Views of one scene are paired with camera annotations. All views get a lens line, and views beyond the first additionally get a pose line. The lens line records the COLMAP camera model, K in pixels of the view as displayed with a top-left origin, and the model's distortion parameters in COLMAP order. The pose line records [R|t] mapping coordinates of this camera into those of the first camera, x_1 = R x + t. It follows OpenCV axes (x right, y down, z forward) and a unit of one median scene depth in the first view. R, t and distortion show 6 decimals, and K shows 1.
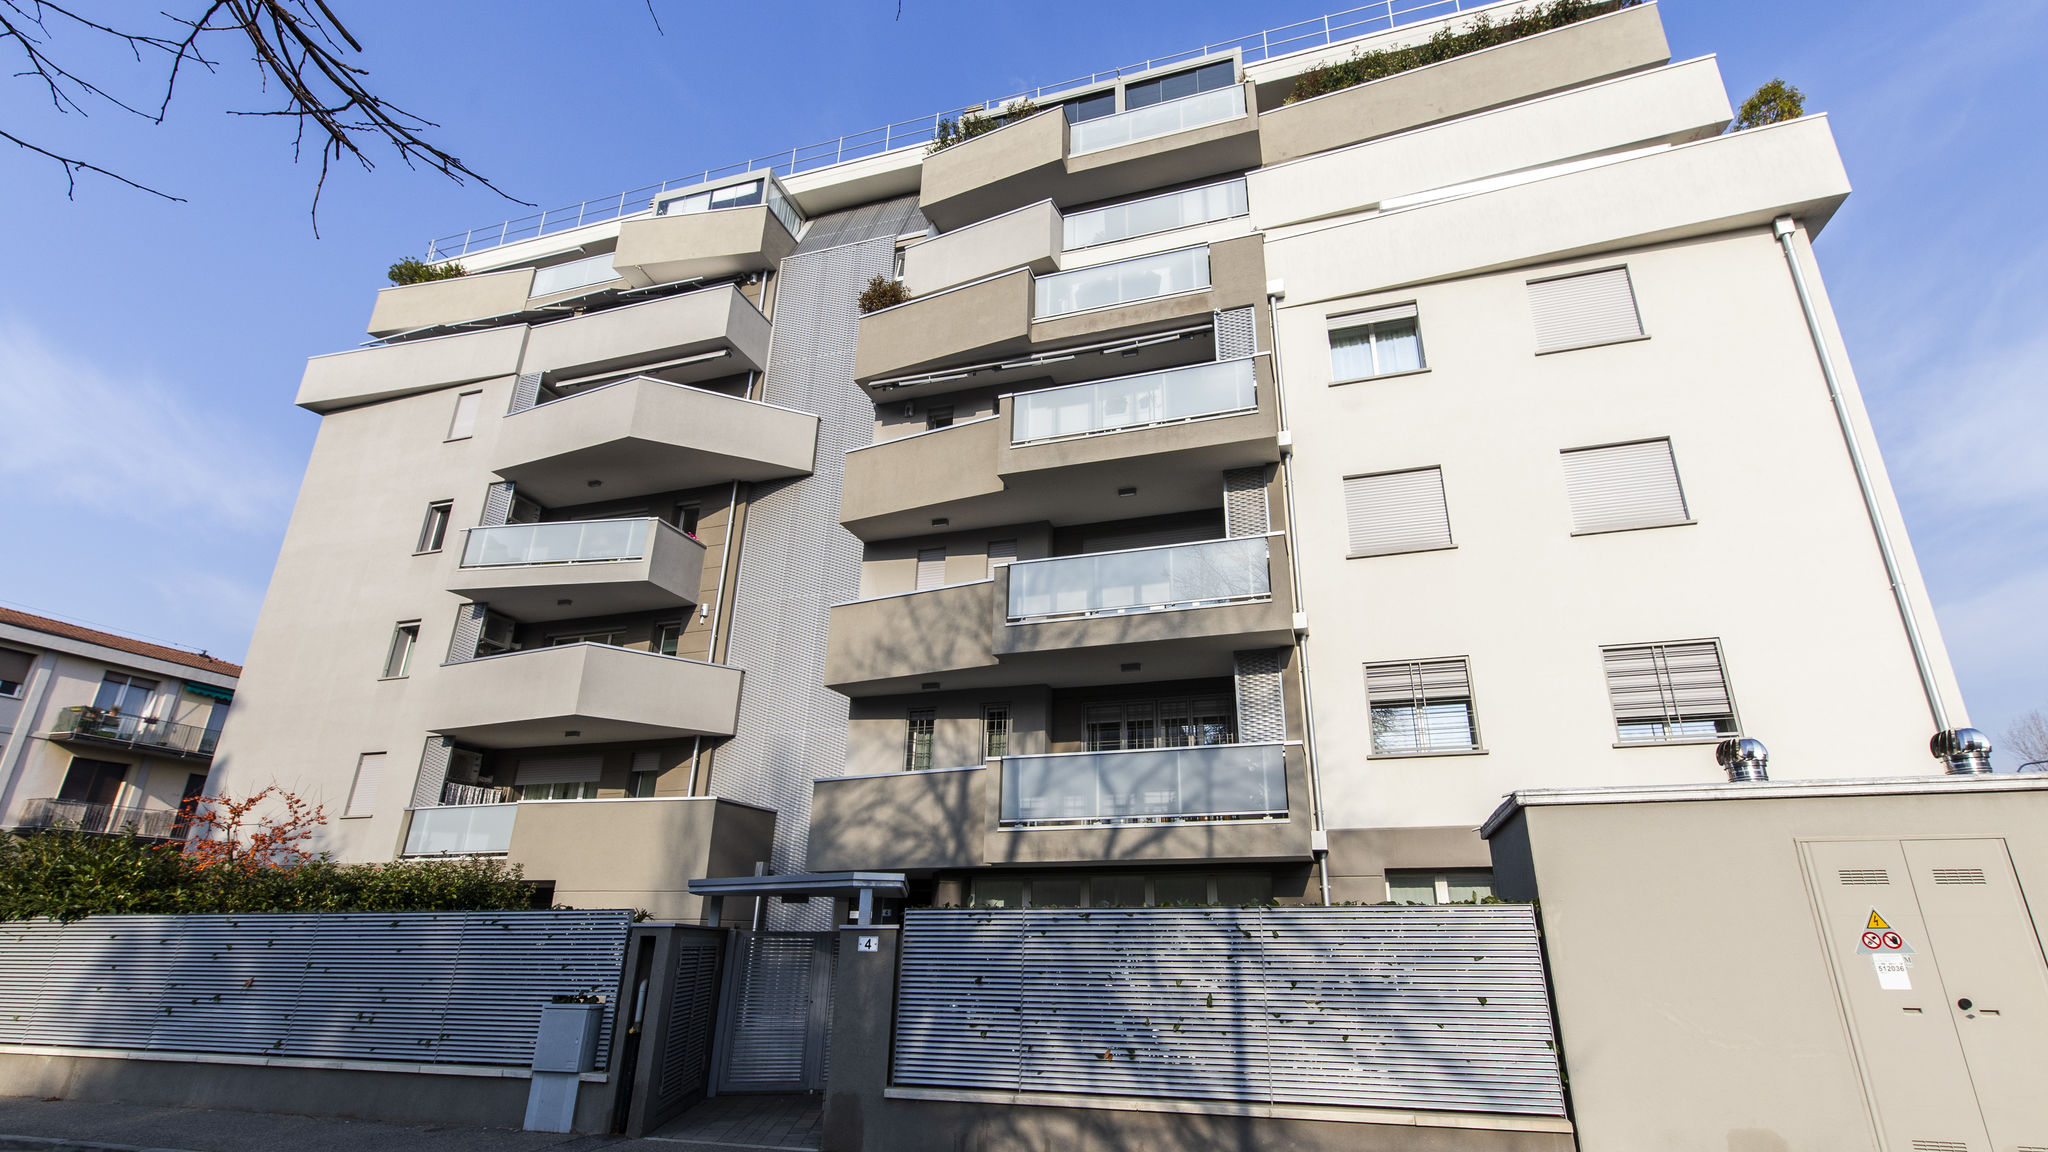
lens RADIAL K [[978.4, 0, 1079.2], [0, 978.4, 577.0], [0, 0, 1]] dist [0.005520, 0.000815]
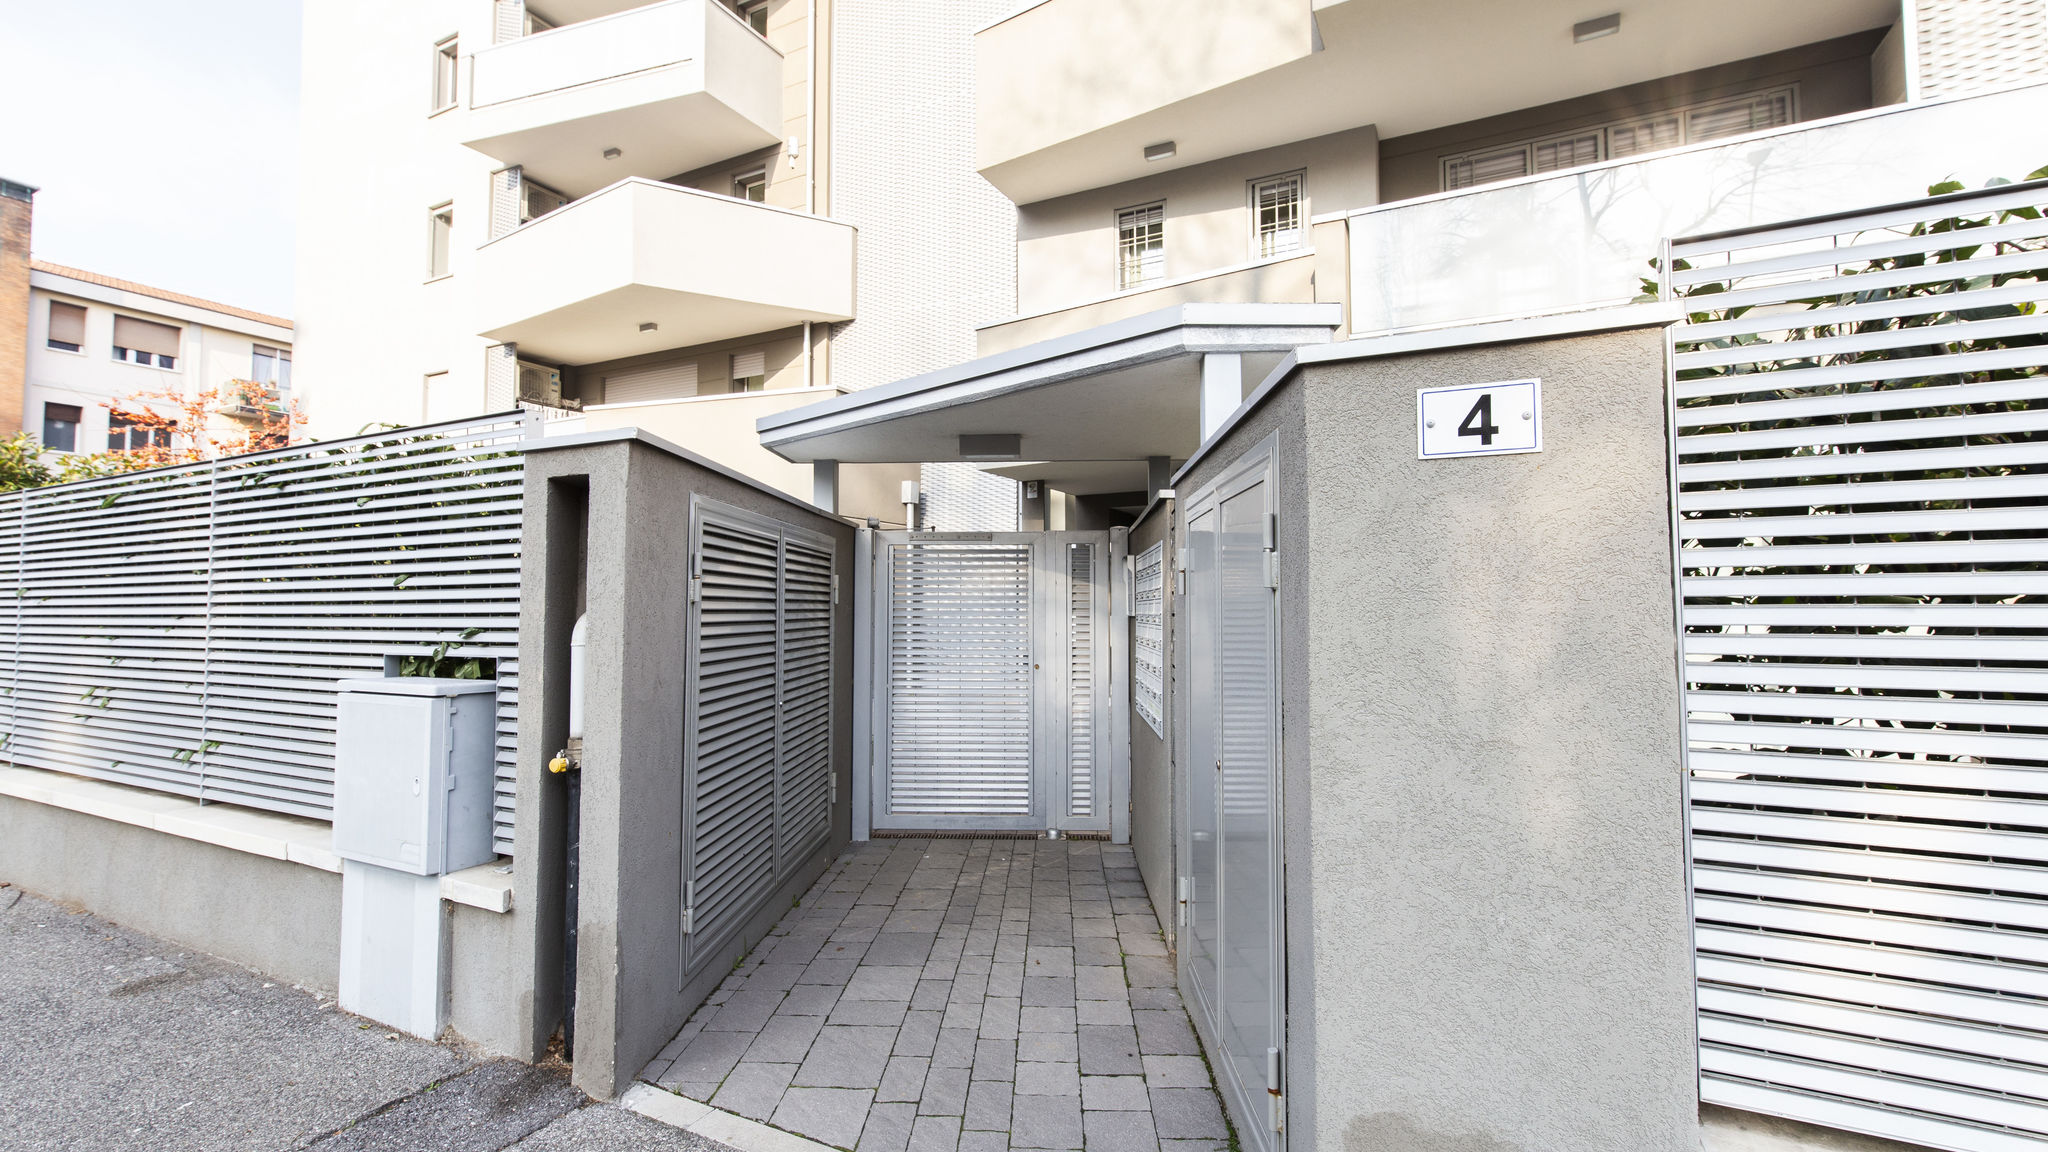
lens RADIAL K [[914.5, 0, 1024.0], [0, 914.5, 576.0], [0, 0, 1]] dist [-0.000347, 0.000017]
pose [[0.983852, -0.012316, -0.178560, -0.143650], [0.068354, 0.947866, 0.311251, 0.180938], [0.165418, -0.318430, 0.933402, 0.428275]]
